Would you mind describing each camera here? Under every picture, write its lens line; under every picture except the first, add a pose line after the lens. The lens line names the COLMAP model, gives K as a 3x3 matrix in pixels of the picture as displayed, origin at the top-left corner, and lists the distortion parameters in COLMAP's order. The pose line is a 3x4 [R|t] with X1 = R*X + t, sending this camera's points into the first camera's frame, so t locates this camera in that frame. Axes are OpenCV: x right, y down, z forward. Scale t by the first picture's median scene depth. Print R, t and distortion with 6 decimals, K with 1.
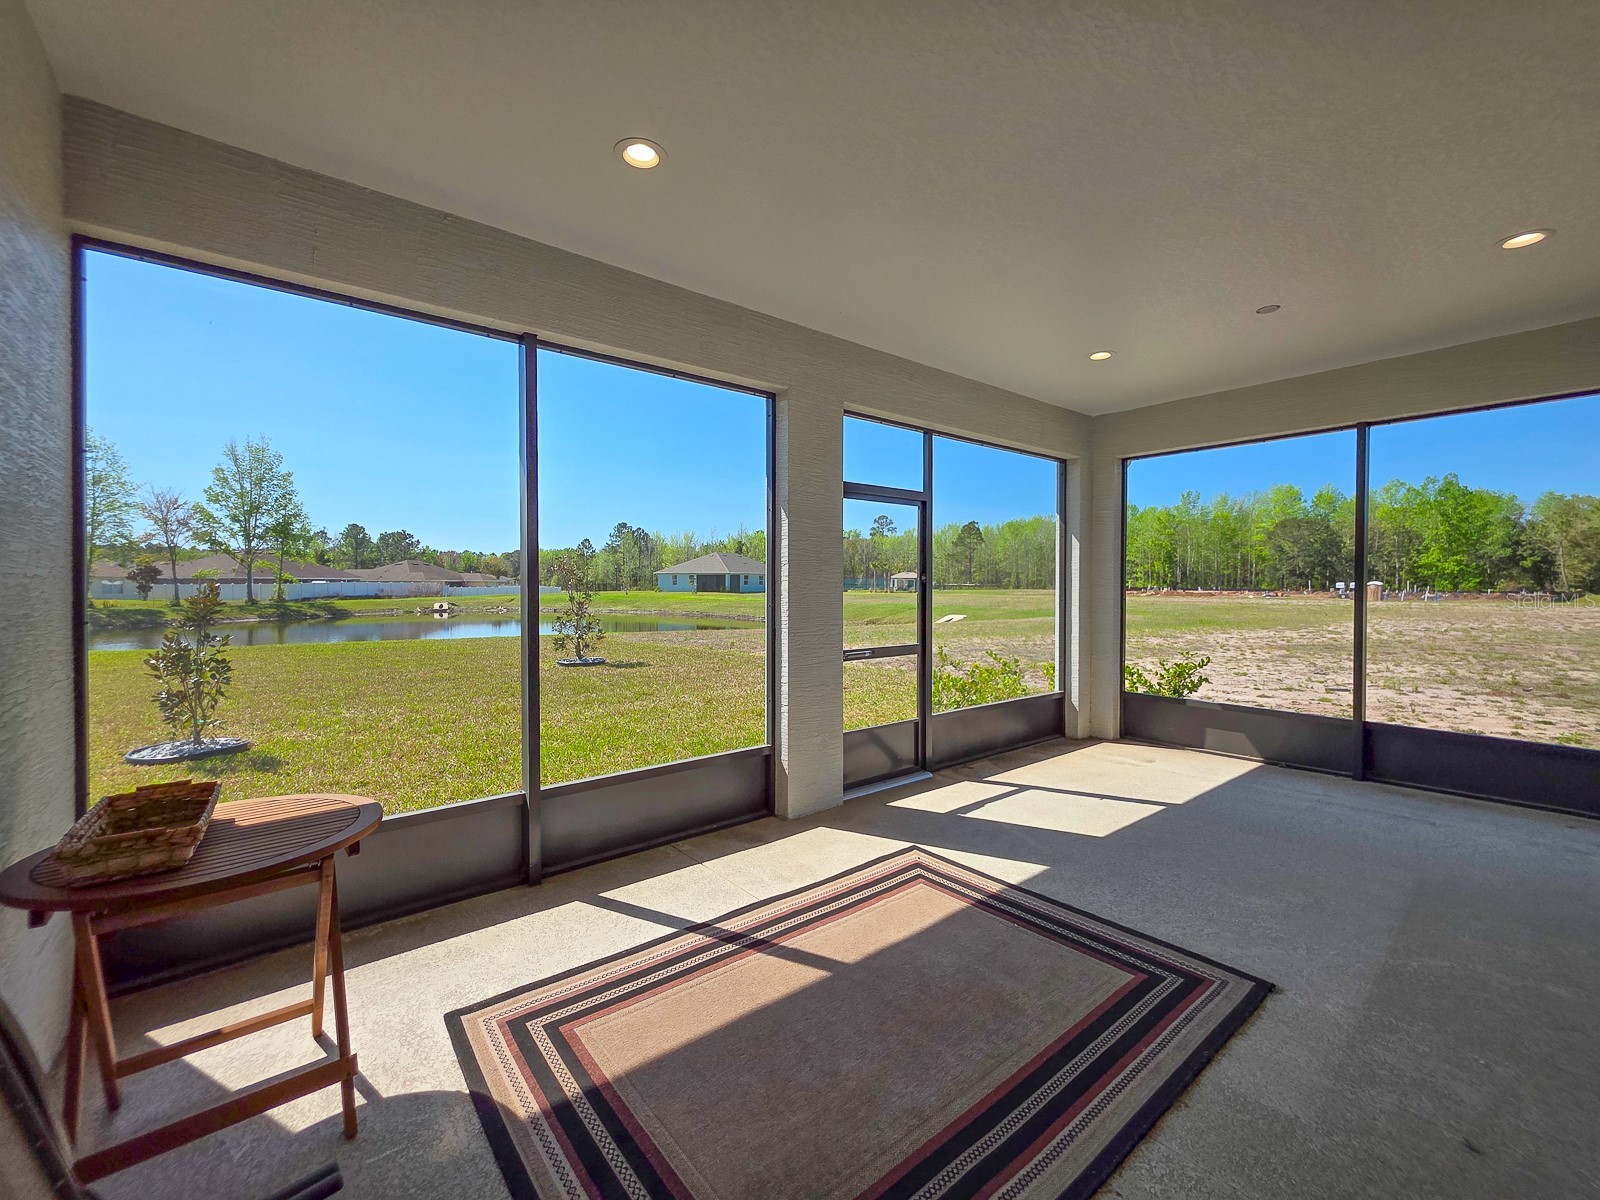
lens RADIAL K [[656.2, 0, 795.6], [0, 656.2, 587.9], [0, 0, 1]] dist [0.003436, 0.000203]
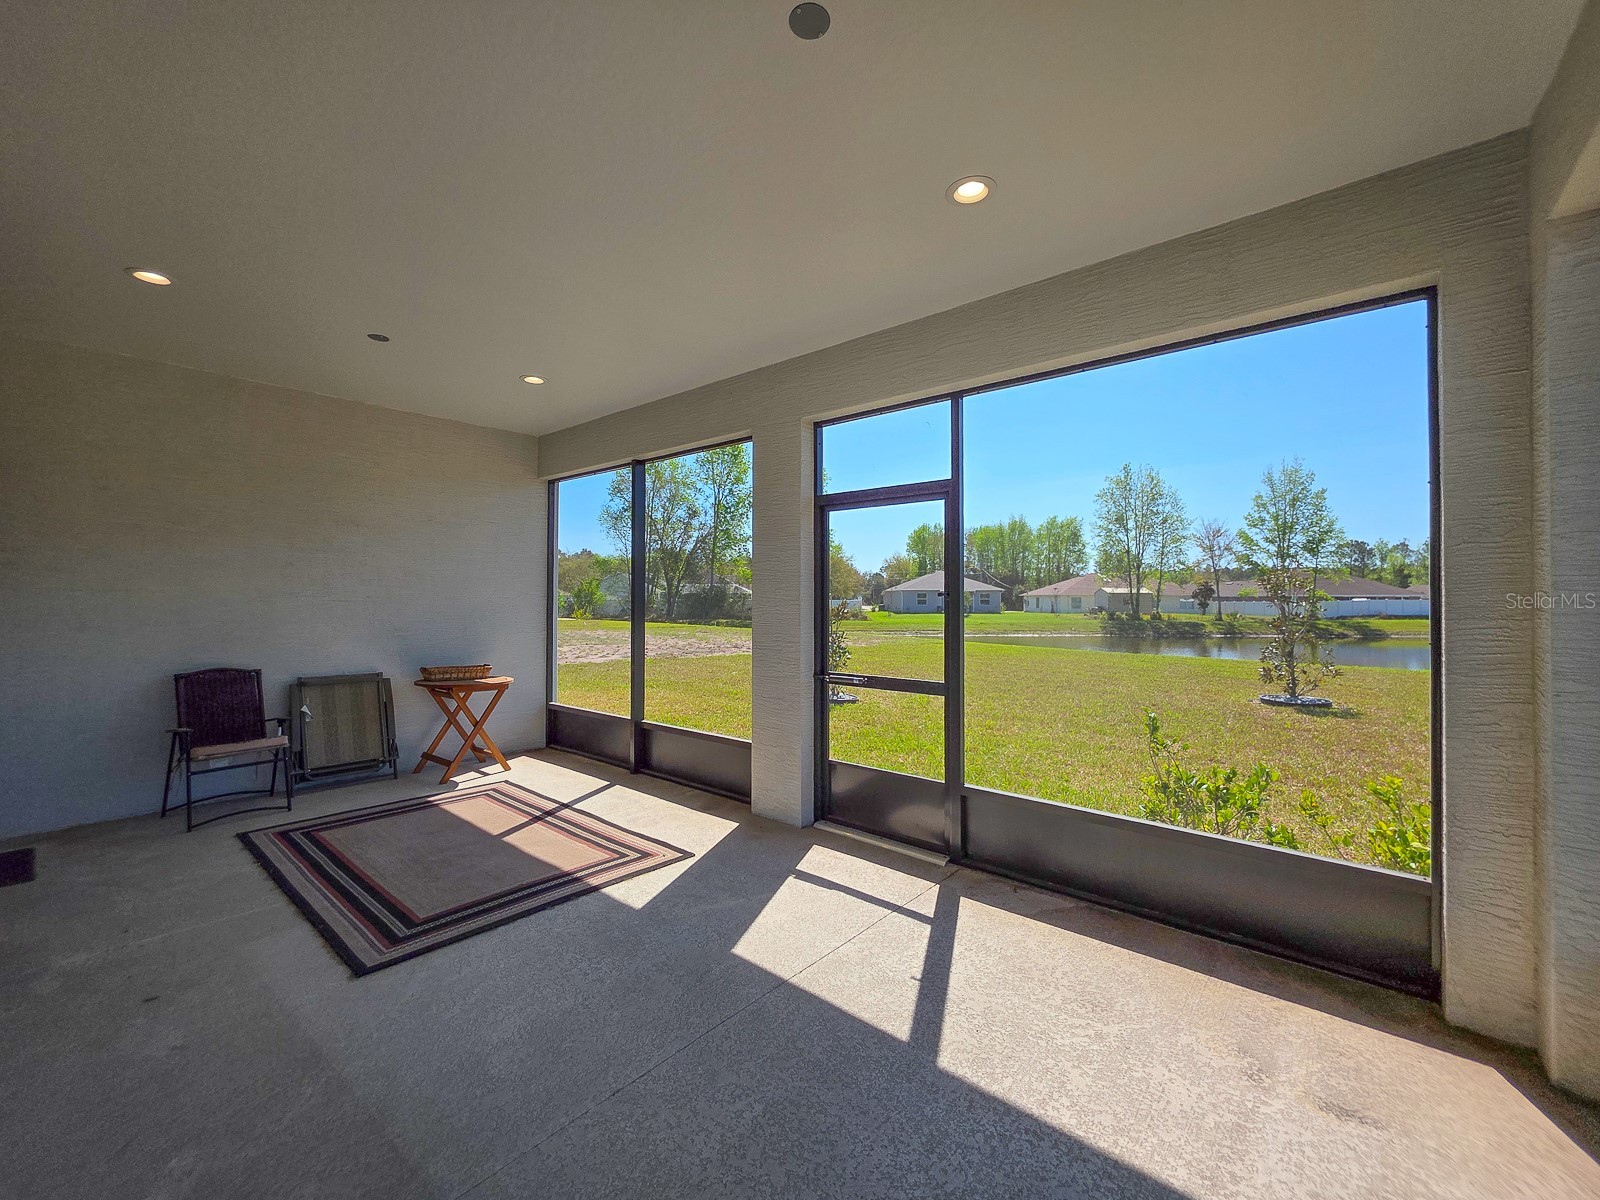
lens RADIAL K [[656.2, 0, 795.6], [0, 656.2, 587.9], [0, 0, 1]] dist [0.003436, 0.000203]
pose [[0.190026, -0.017434, -0.981624, 0.906345], [-0.008714, 0.999773, -0.019443, -0.006730], [0.981740, 0.012249, 0.189831, 0.700450]]
